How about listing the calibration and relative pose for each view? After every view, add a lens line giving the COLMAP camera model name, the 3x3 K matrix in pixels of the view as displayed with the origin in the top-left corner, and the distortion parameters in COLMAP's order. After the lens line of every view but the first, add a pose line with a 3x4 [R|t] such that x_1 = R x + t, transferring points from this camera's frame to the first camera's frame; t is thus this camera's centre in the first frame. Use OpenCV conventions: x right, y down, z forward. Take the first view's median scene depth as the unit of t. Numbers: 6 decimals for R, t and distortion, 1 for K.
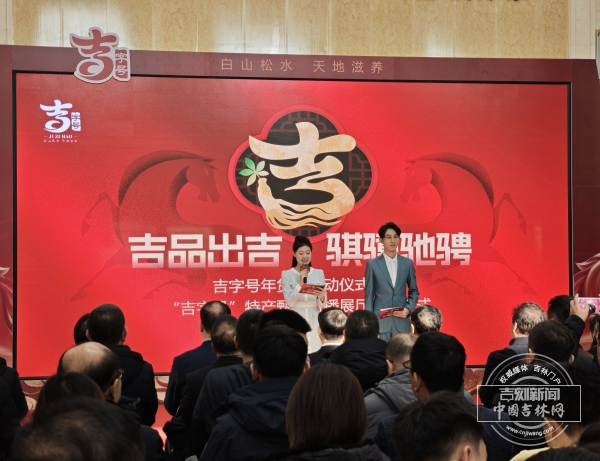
lens RADIAL K [[1314.4, 0, 300.0], [0, 1314.4, 230.5], [0, 0, 1]] dist [1.310522, 0.181977]
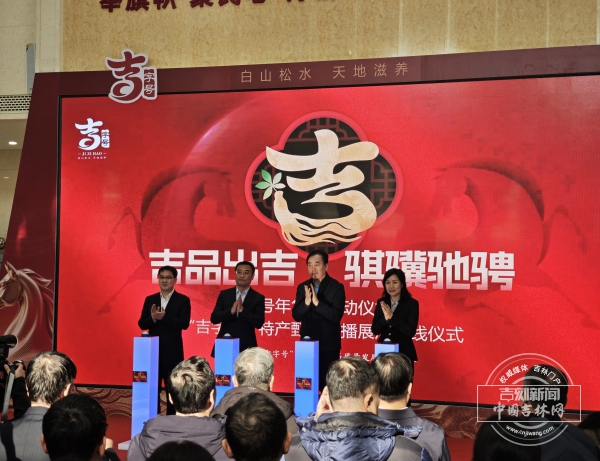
lens RADIAL K [[1106.8, 0, 300.0], [0, 1106.8, 230.5], [0, 0, 1]] dist [0.039571, 0.055035]
pose [[0.999445, 0.018247, -0.027884, 0.009287], [-0.018770, 0.999650, -0.018634, 0.002743], [0.027535, 0.019147, 0.999437, 0.218192]]
